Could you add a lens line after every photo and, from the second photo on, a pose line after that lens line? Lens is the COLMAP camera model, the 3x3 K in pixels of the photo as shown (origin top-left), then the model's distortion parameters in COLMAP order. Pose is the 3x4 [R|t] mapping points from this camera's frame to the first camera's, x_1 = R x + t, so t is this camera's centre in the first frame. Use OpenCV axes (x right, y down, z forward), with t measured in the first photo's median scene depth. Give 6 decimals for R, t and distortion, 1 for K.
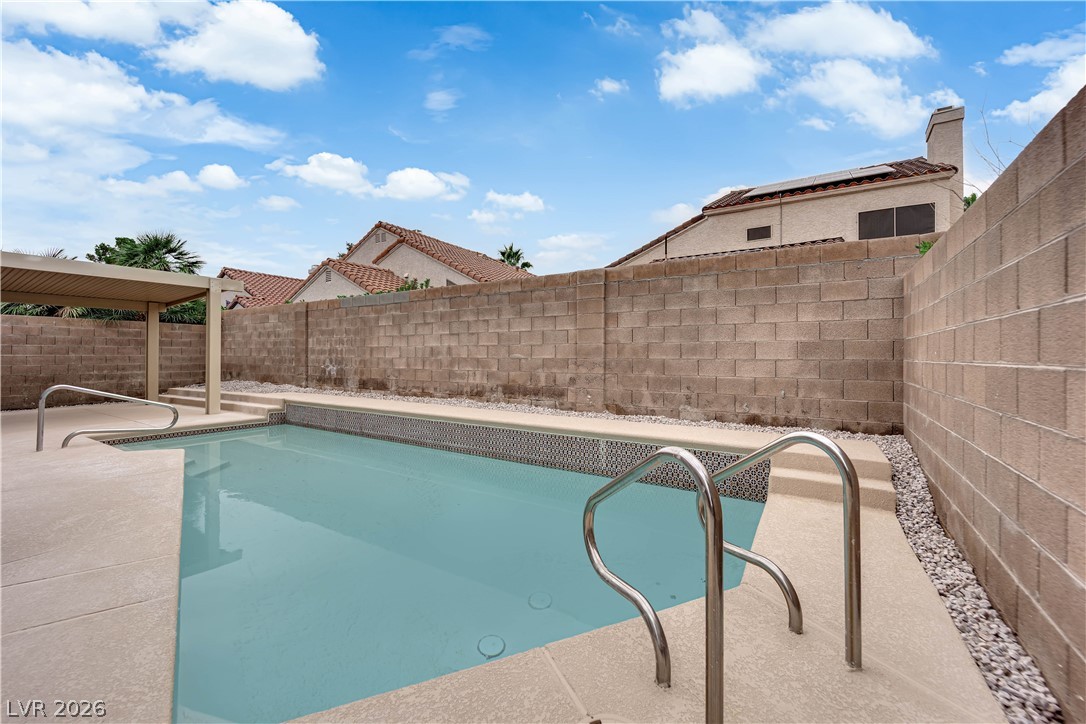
lens RADIAL K [[438.1, 0, 544.1], [0, 438.1, 357.1], [0, 0, 1]] dist [-0.009383, -0.002953]
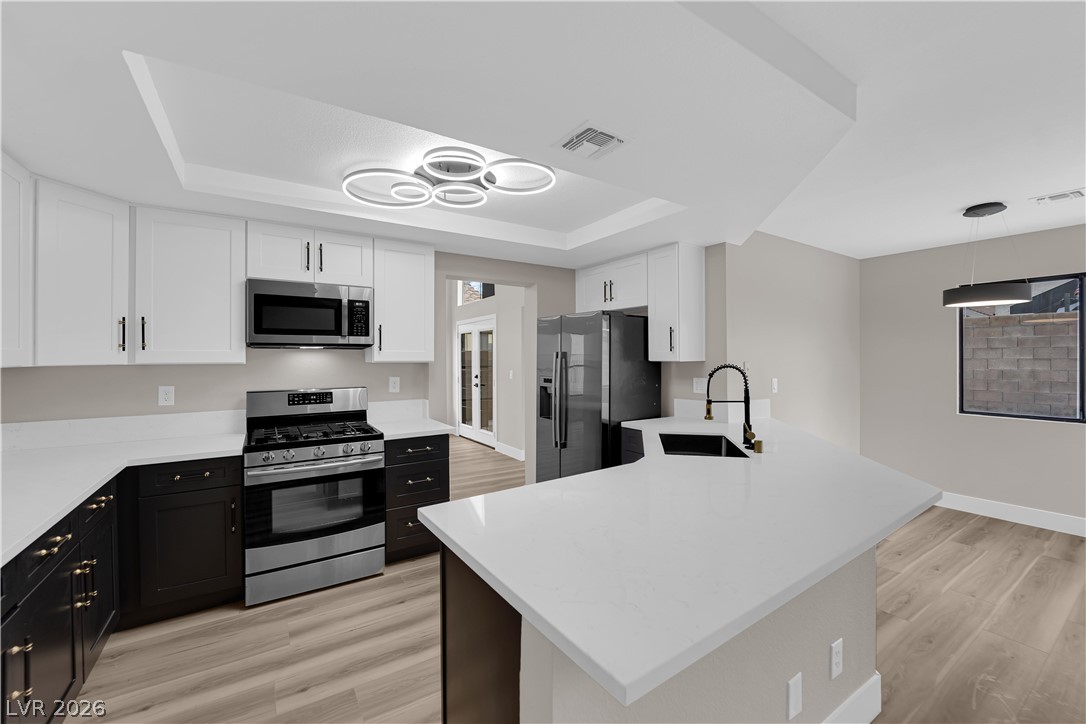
lens RADIAL K [[438.1, 0, 544.1], [0, 438.1, 357.1], [0, 0, 1]] dist [-0.009383, -0.002953]
pose [[0.911439, -0.005943, -0.411392, -0.866556], [0.003783, 0.999974, -0.006065, -0.054810], [0.411417, 0.003971, 0.911439, -0.446935]]
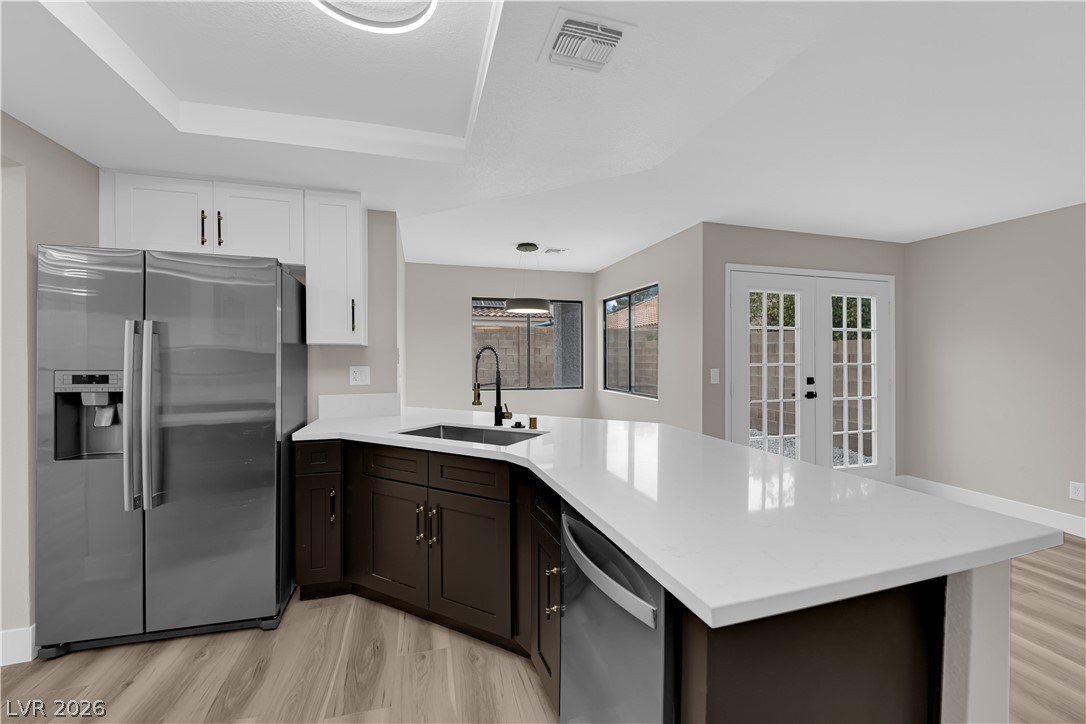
lens RADIAL K [[438.1, 0, 544.1], [0, 438.1, 357.1], [0, 0, 1]] dist [-0.009383, -0.002953]
pose [[0.661231, -0.000373, 0.750182, -1.094989], [0.003681, 0.999989, -0.002747, -0.040749], [-0.750173, 0.004577, 0.661225, -0.324690]]
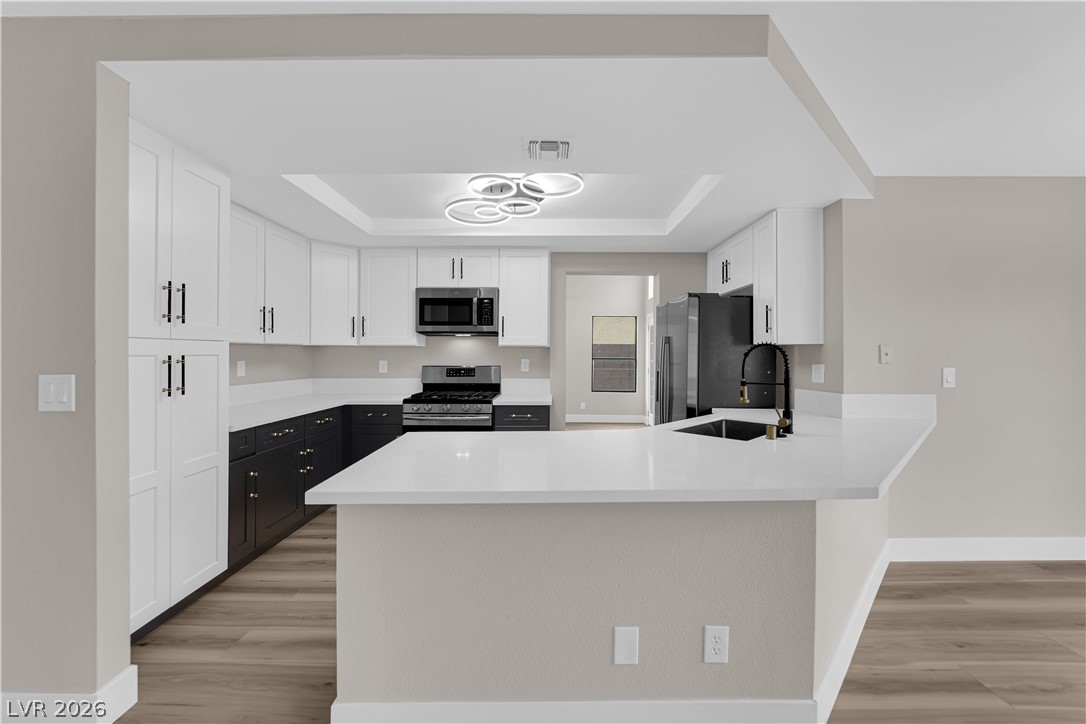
lens RADIAL K [[438.1, 0, 544.1], [0, 438.1, 357.1], [0, 0, 1]] dist [-0.009383, -0.002953]
pose [[0.529612, 0.003191, -0.848234, -0.699110], [-0.006186, 0.999981, -0.000100, -0.039150], [0.848217, 0.005300, 0.529622, -0.368563]]
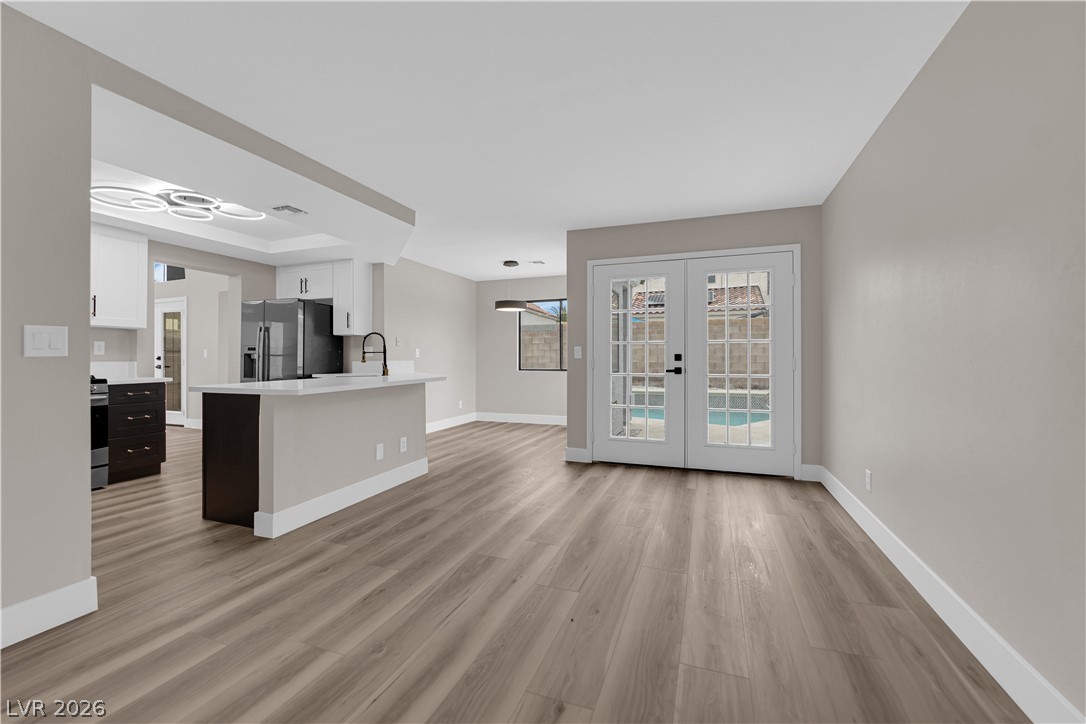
lens RADIAL K [[438.1, 0, 544.1], [0, 438.1, 357.1], [0, 0, 1]] dist [-0.009383, -0.002953]
pose [[0.978309, -0.003684, 0.207117, -0.768080], [0.005113, 0.999967, -0.006361, -0.009588], [-0.207087, 0.007282, 0.978296, -0.740735]]
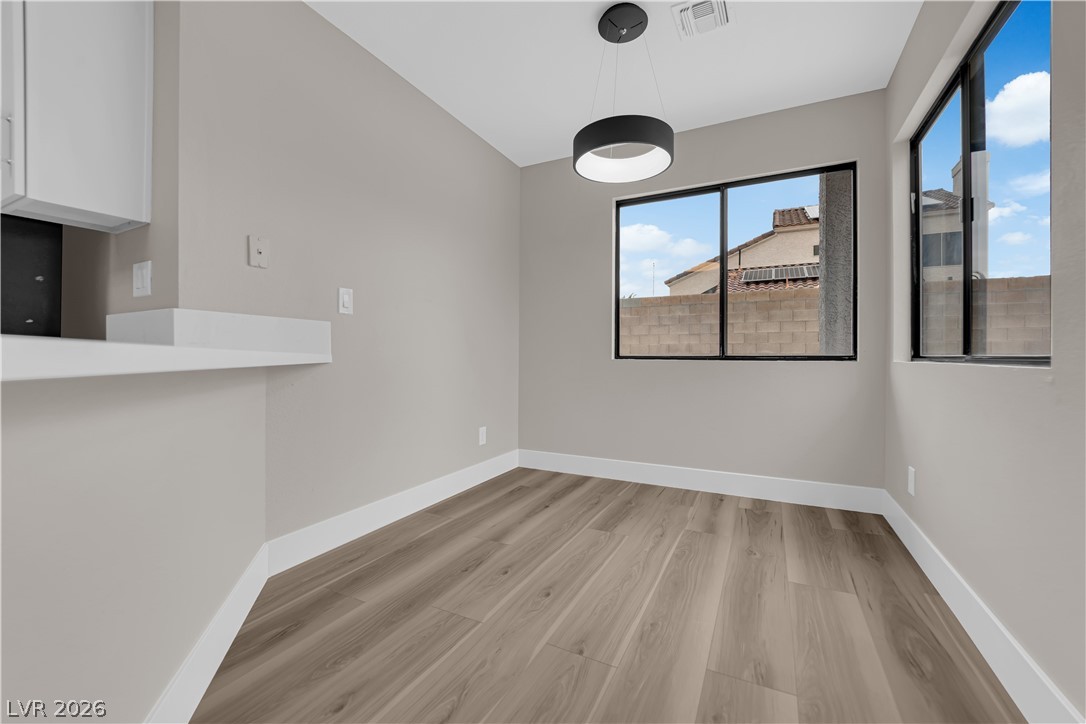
lens RADIAL K [[438.1, 0, 544.1], [0, 438.1, 357.1], [0, 0, 1]] dist [-0.009383, -0.002953]
pose [[0.995328, 0.001107, 0.096544, -0.729809], [-0.000940, 0.999998, -0.001781, 0.013409], [-0.096546, 0.001682, 0.995327, -0.171488]]
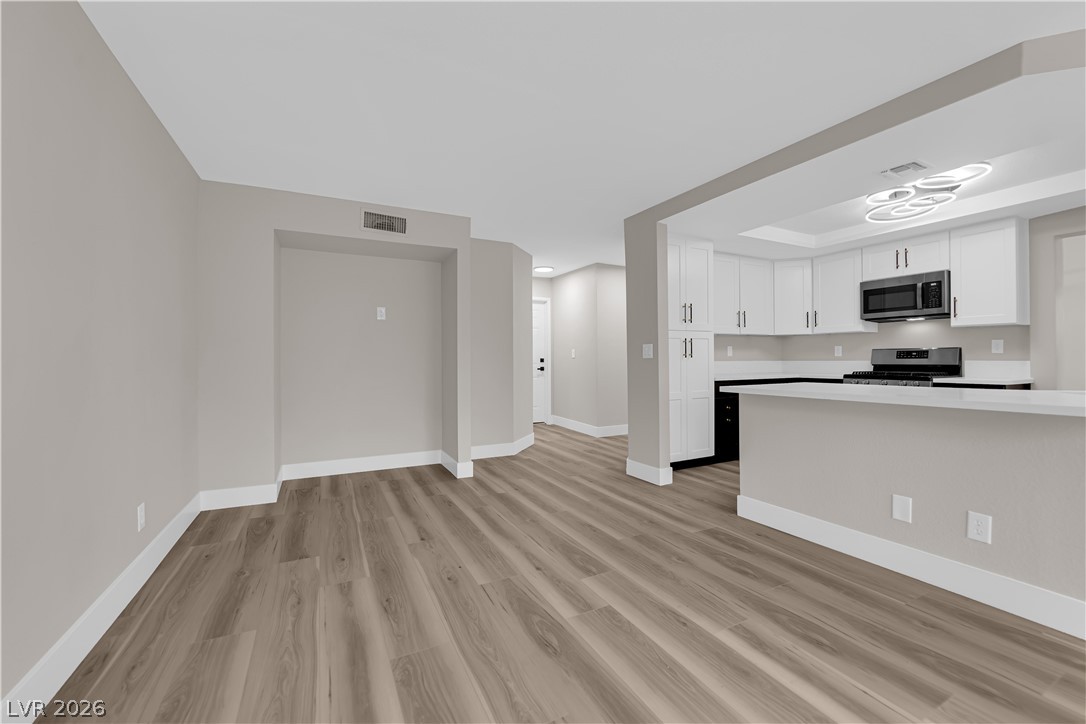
lens RADIAL K [[438.1, 0, 544.1], [0, 438.1, 357.1], [0, 0, 1]] dist [-0.009383, -0.002953]
pose [[-0.505377, -0.002950, -0.862893, -0.463115], [-0.001123, 0.999996, -0.002761, -0.012648], [0.862898, -0.000426, -0.505378, -0.293538]]
